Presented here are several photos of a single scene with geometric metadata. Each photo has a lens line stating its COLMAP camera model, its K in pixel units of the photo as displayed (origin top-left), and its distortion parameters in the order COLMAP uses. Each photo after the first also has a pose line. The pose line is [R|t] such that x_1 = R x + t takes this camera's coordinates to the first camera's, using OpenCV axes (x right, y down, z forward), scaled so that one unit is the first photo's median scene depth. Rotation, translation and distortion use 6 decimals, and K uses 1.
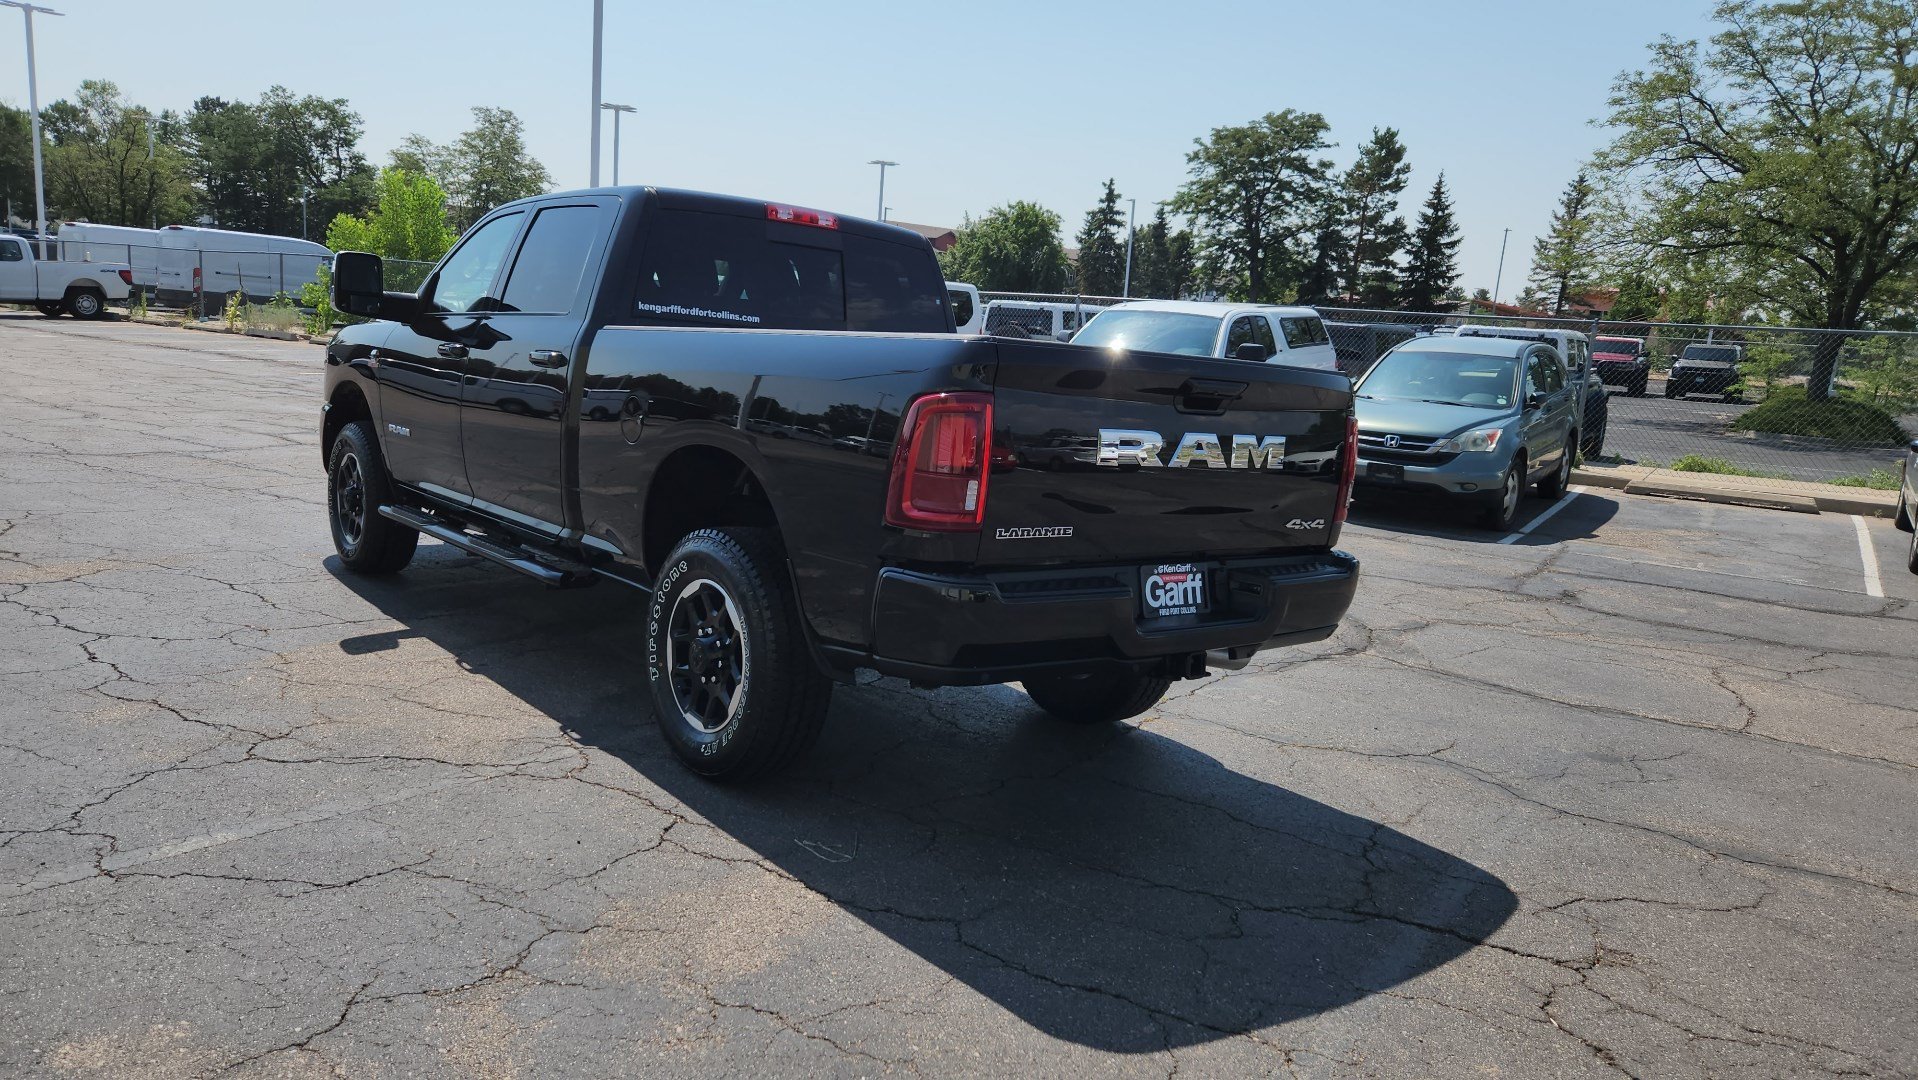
lens RADIAL K [[1281.6, 0, 947.9], [0, 1281.6, 544.7], [0, 0, 1]] dist [0.075221, -0.058076]
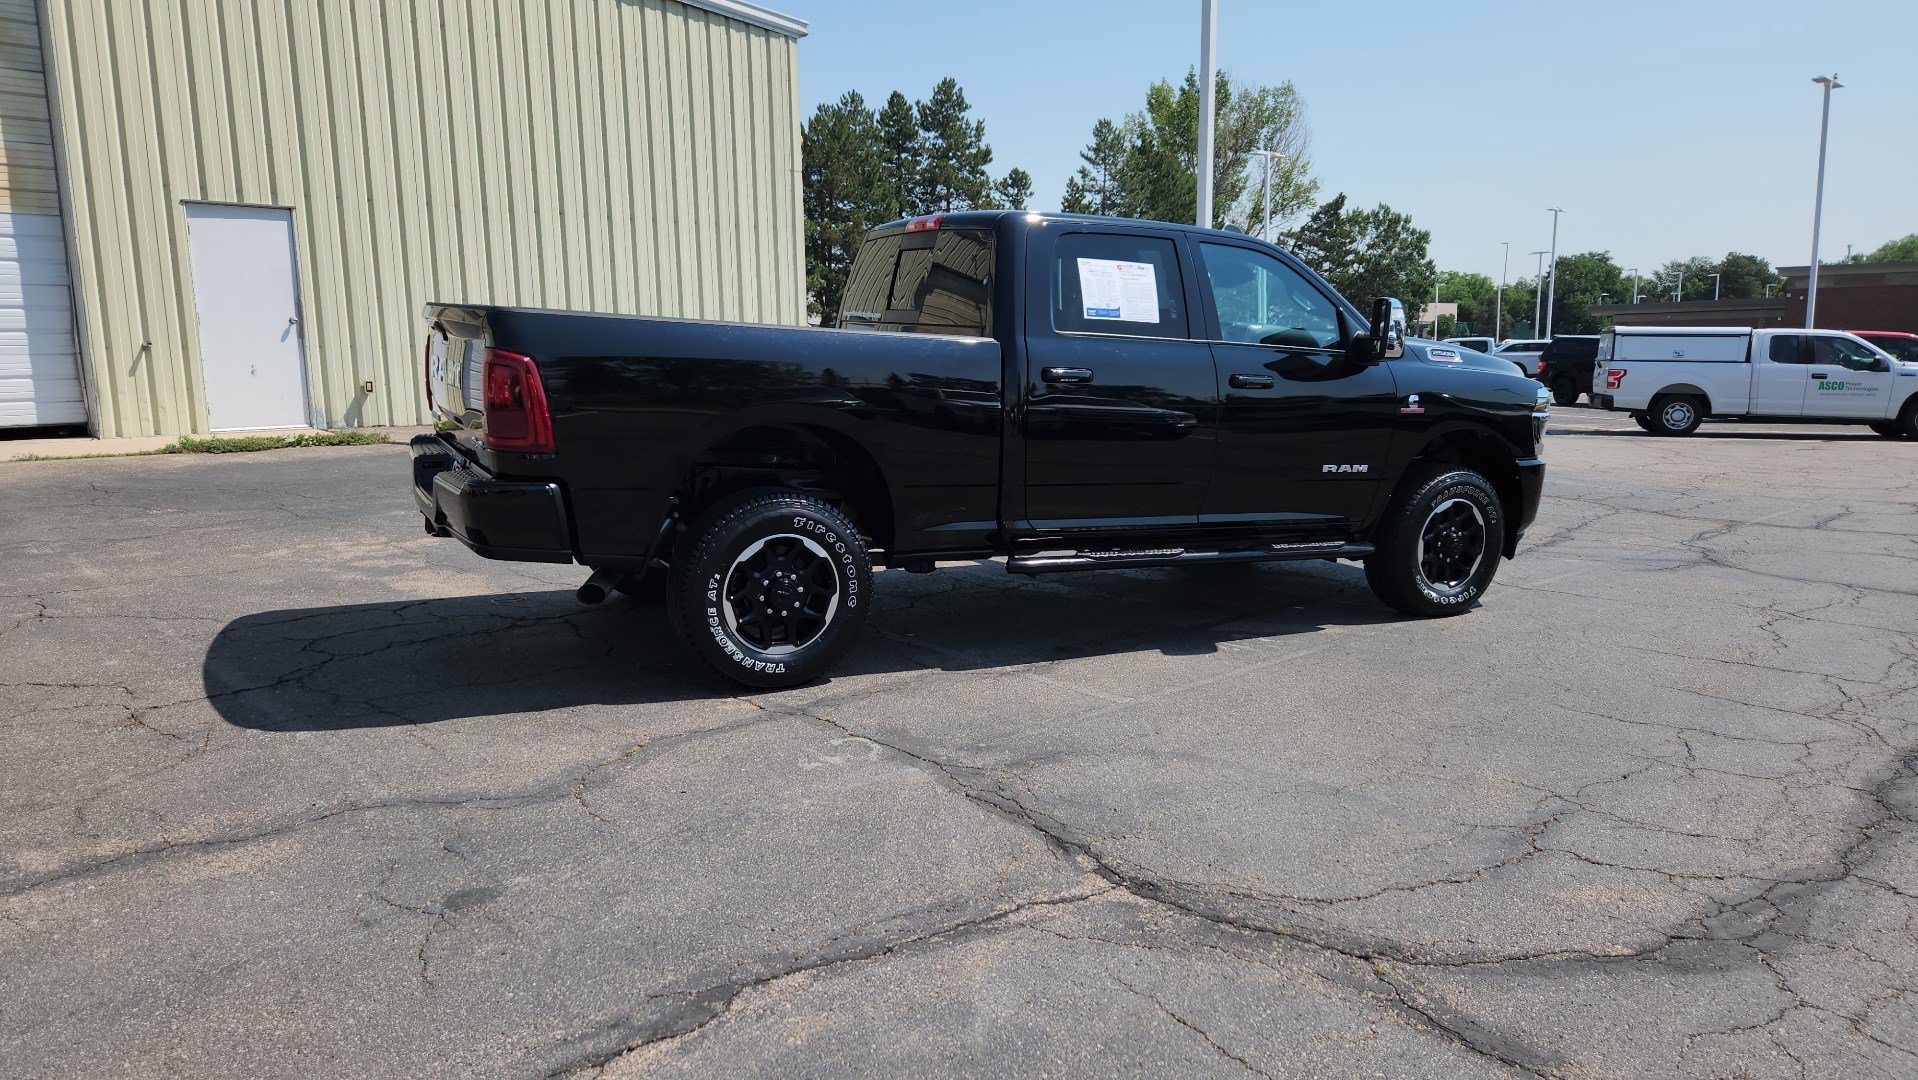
lens RADIAL K [[1285.4, 0, 921.2], [0, 1285.4, 554.6], [0, 0, 1]] dist [0.069721, -0.055100]
pose [[-0.222998, 0.083655, -0.971223, 0.173558], [-0.192503, 0.972912, 0.128000, -0.018875], [0.955623, 0.215507, -0.200853, 0.216315]]
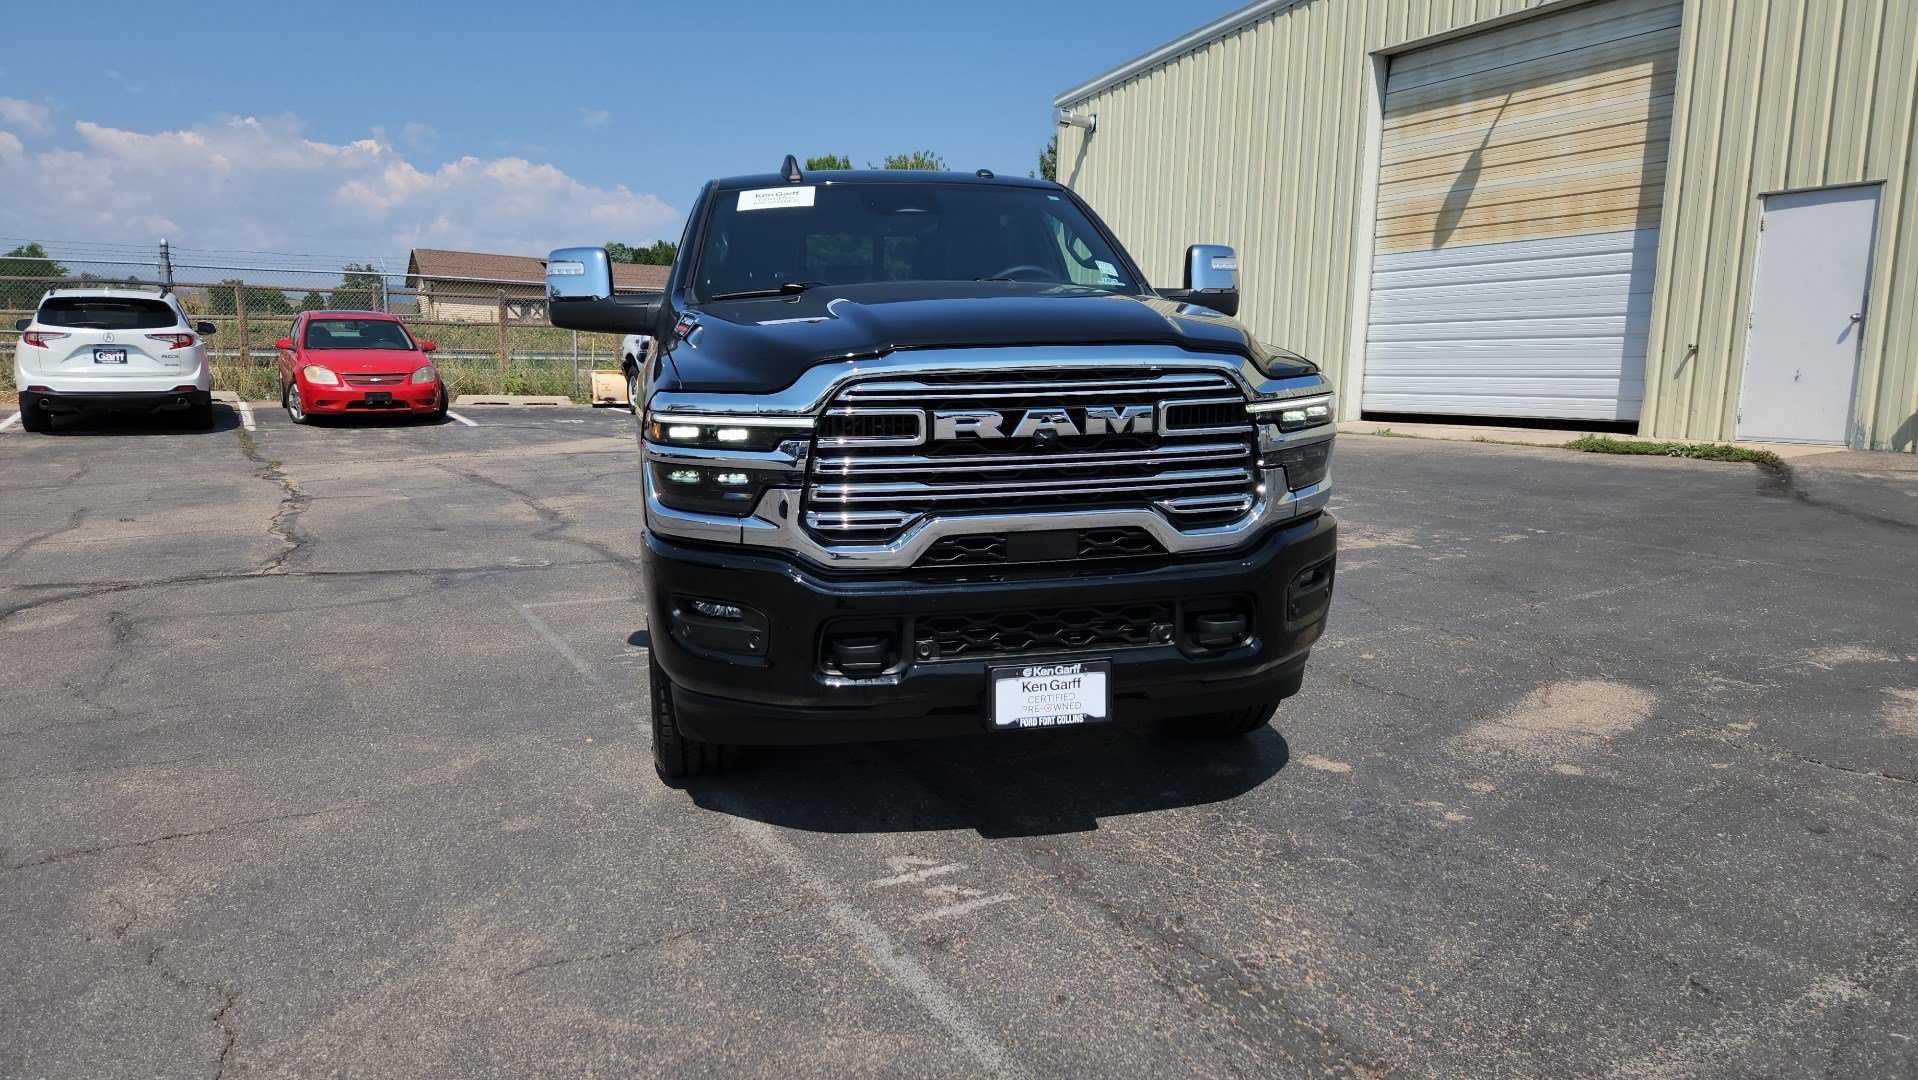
lens RADIAL K [[1281.6, 0, 938.6], [0, 1281.6, 554.8], [0, 0, 1]] dist [0.075221, -0.058076]
pose [[-0.878661, -0.158240, 0.450460, -0.133329], [0.007606, 0.938721, 0.344594, -0.061193], [-0.477385, 0.306208, -0.823614, 0.344221]]
